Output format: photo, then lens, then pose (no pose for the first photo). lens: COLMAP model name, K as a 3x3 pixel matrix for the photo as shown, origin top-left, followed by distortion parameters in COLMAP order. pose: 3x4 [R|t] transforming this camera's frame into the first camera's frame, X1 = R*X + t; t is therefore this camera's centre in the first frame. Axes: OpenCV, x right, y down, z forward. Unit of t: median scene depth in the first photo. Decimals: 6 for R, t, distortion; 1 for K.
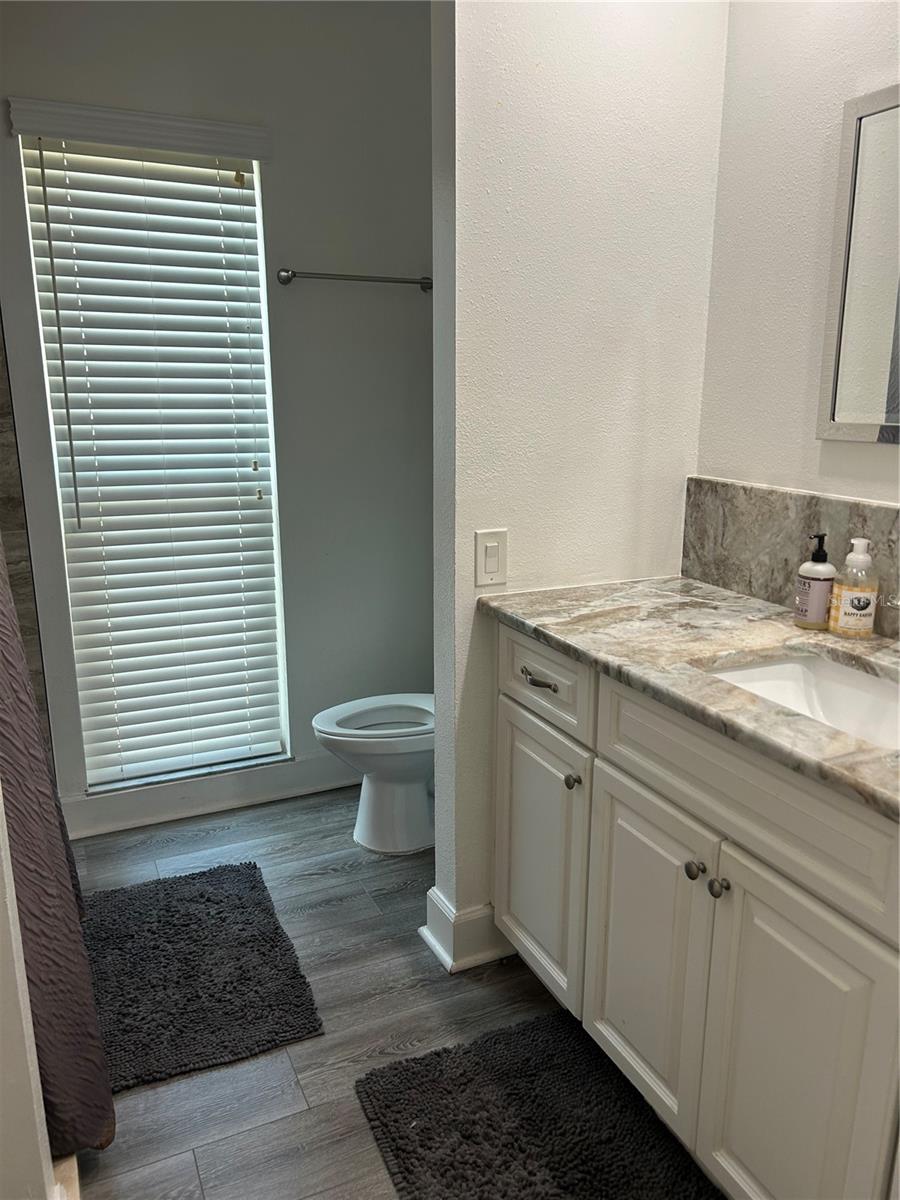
lens RADIAL K [[918.0, 0, 451.4], [0, 918.0, 602.2], [0, 0, 1]] dist [0.042323, -0.006155]
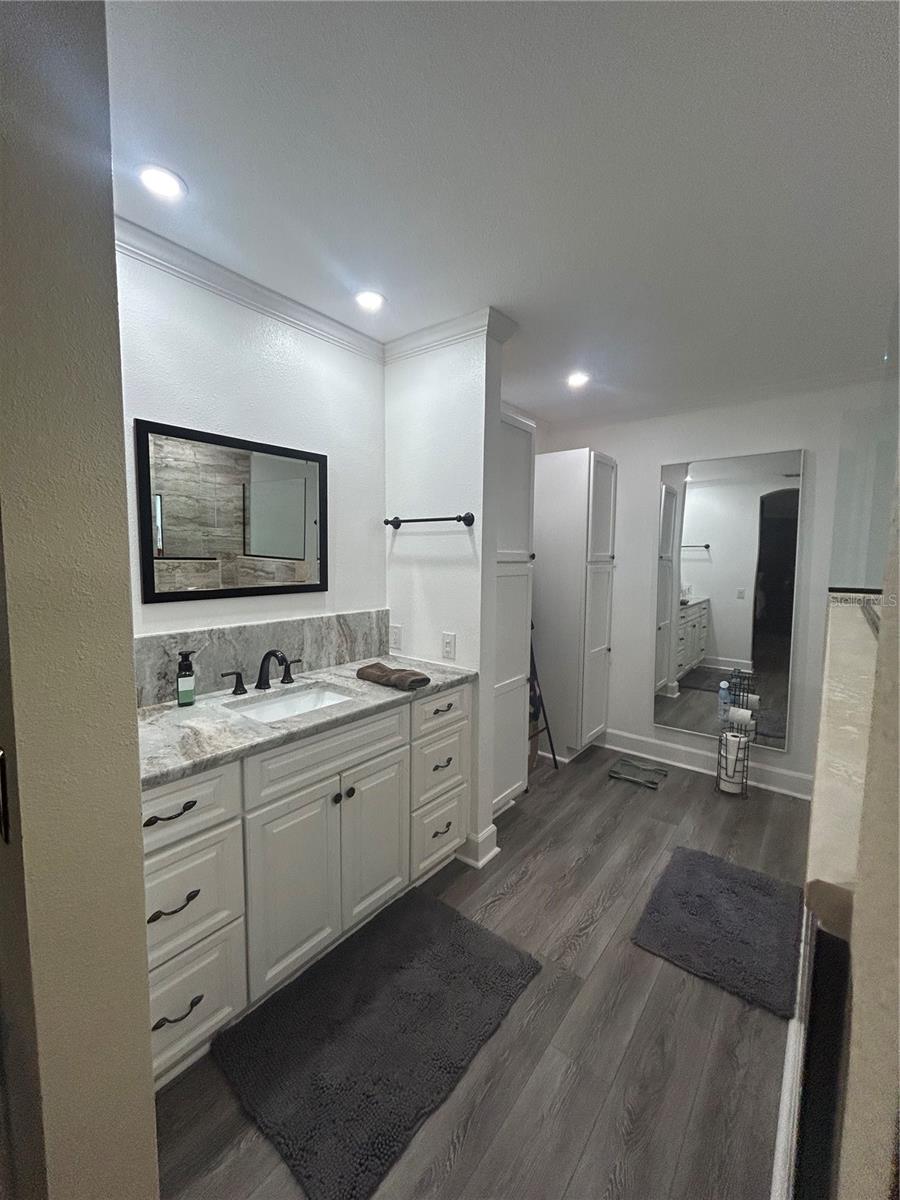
lens RADIAL K [[481.4, 0, 450.0], [0, 481.4, 600.0], [0, 0, 1]] dist [-0.007816, 0.007248]
pose [[-0.442619, -0.085324, 0.892641, -0.794431], [0.205051, 0.959456, 0.193386, -0.305032], [-0.872951, 0.268633, -0.407178, 1.087895]]
